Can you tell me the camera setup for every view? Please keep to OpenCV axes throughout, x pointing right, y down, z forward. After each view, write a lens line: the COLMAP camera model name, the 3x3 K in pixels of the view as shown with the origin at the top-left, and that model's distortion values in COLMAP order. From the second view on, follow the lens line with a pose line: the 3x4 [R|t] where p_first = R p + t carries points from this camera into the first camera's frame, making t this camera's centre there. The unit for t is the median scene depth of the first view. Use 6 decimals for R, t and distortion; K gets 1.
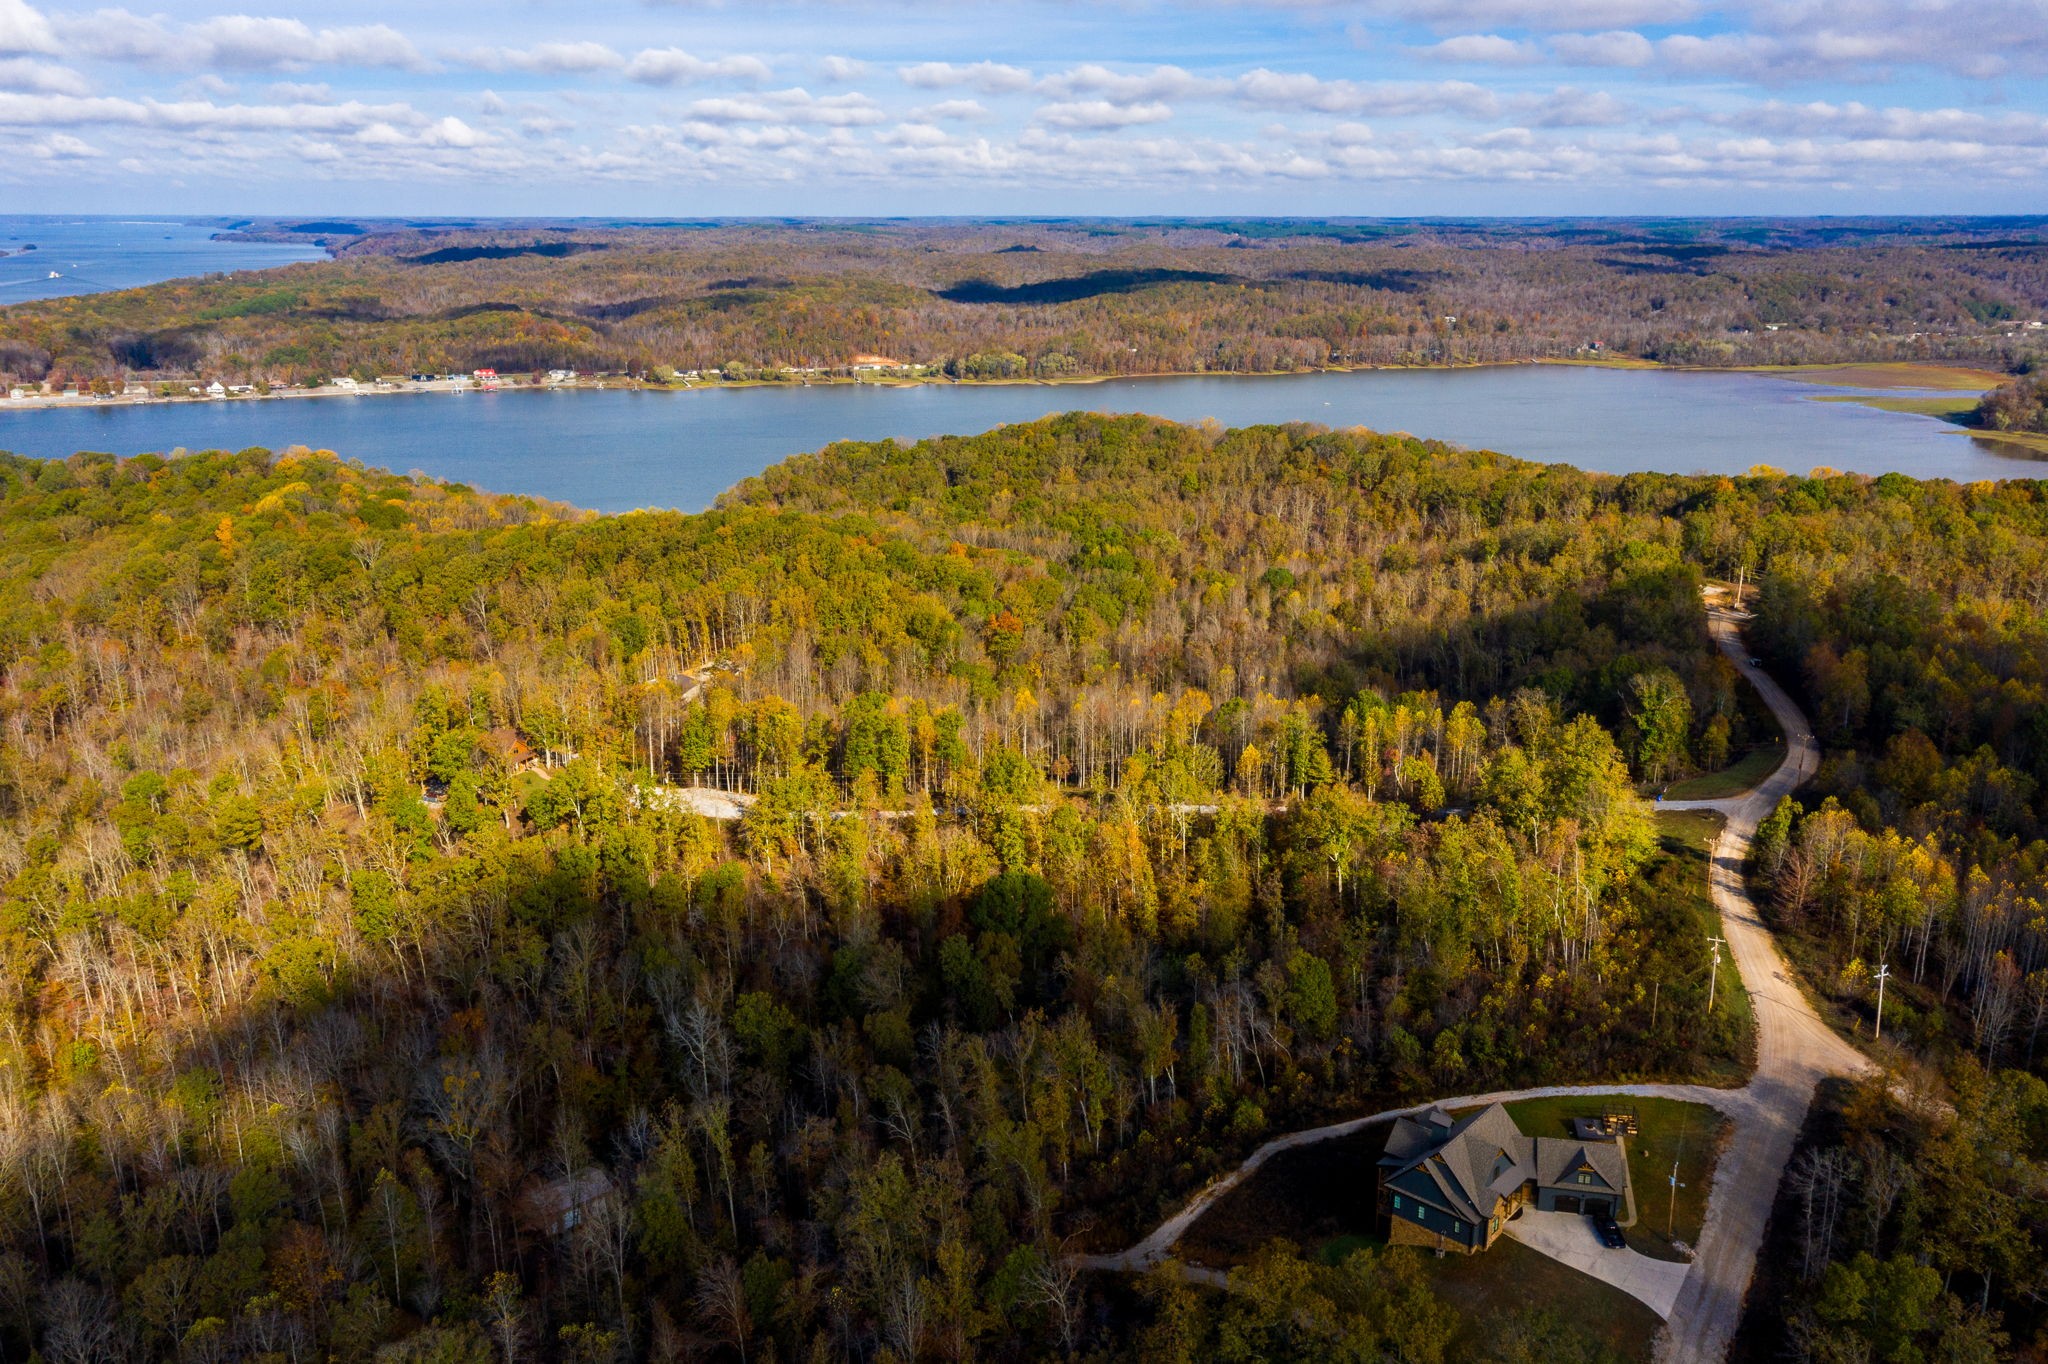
lens RADIAL K [[1644.0, 0, 1024.5], [0, 1644.0, 691.0], [0, 0, 1]] dist [-0.003057, 0.013630]
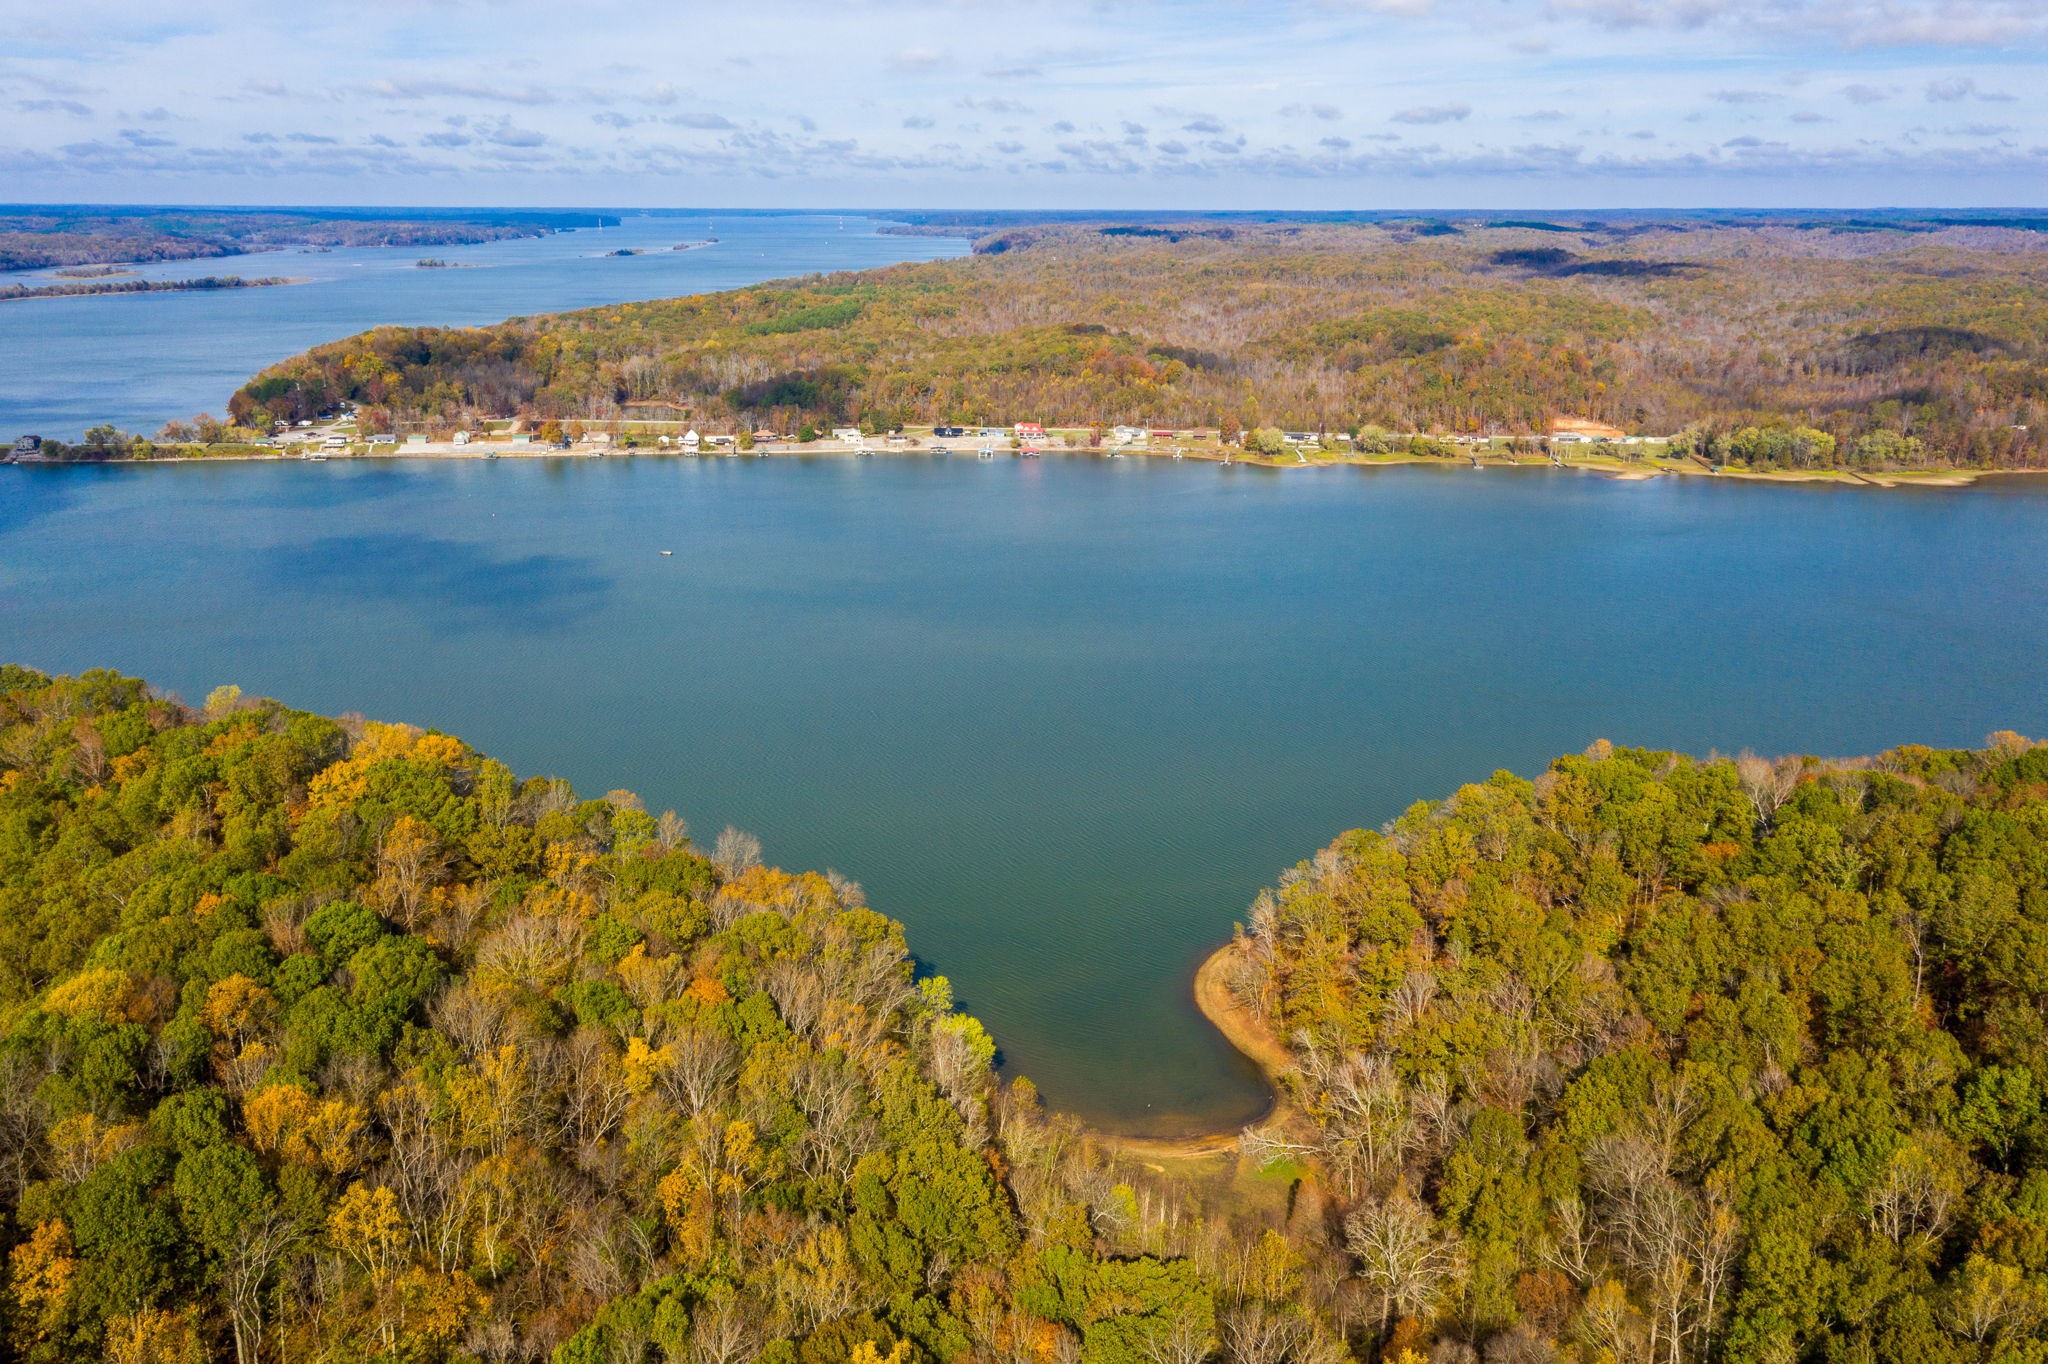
lens RADIAL K [[1708.5, 0, 1027.9], [0, 1708.5, 655.4], [0, 0, 1]] dist [0.002695, 0.017504]
pose [[0.931736, 0.091270, -0.351481, -0.053650], [-0.100328, 0.994925, -0.007603, -0.089565], [0.349003, 0.042348, 0.936164, 0.301058]]
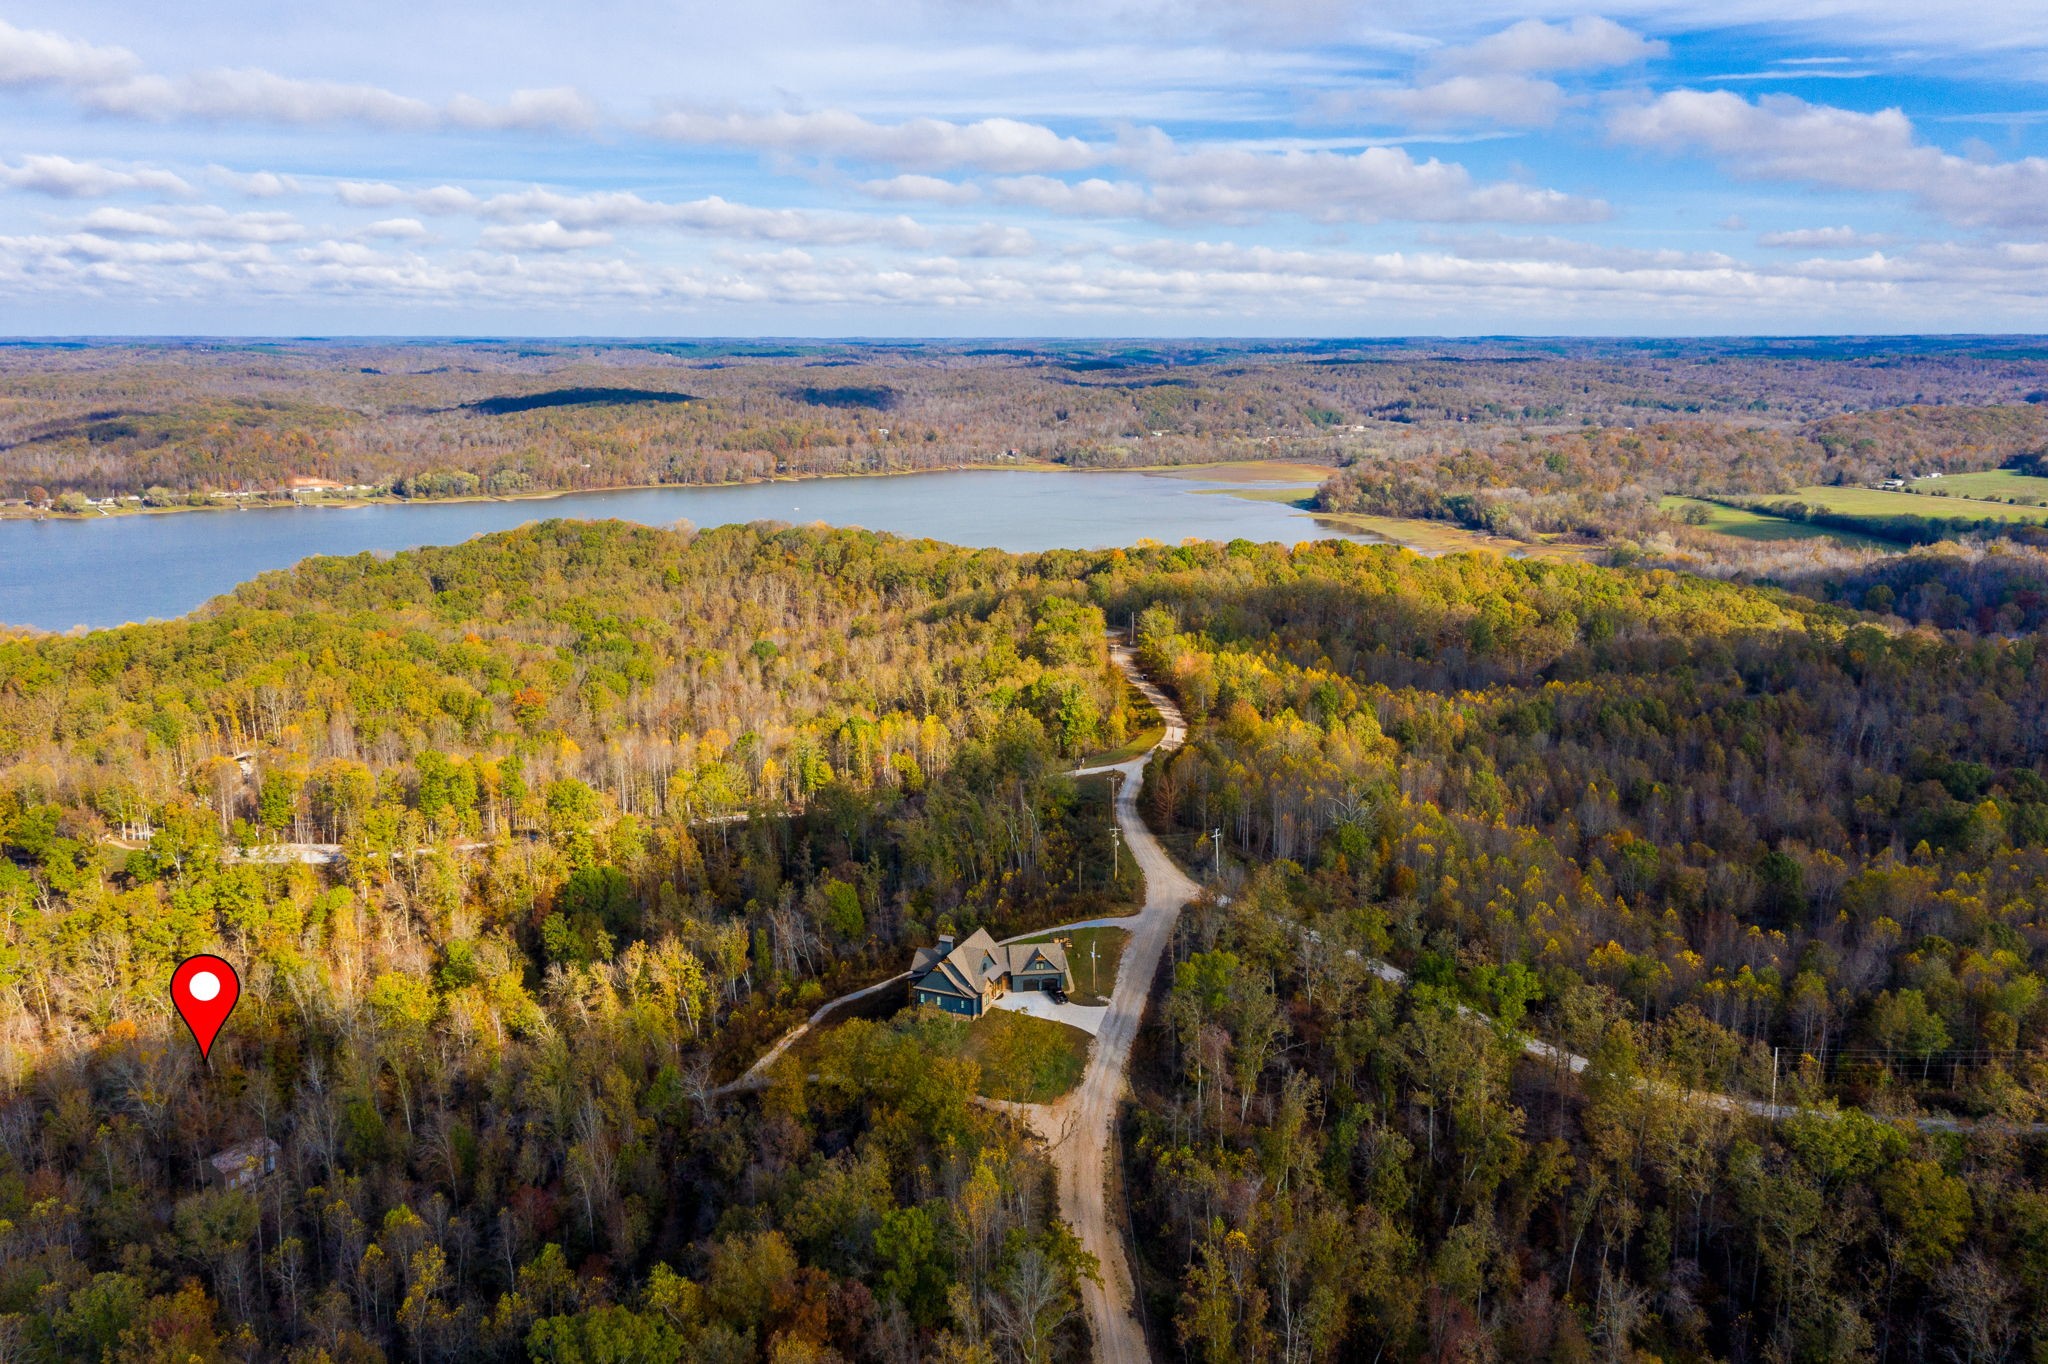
lens RADIAL K [[1644.0, 0, 1024.5], [0, 1644.0, 691.0], [0, 0, 1]] dist [-0.003057, 0.013630]
pose [[0.944621, -0.067816, 0.321080, -0.016423], [0.089760, 0.994497, -0.054024, 0.014153], [-0.315650, 0.079853, 0.945510, -0.051727]]
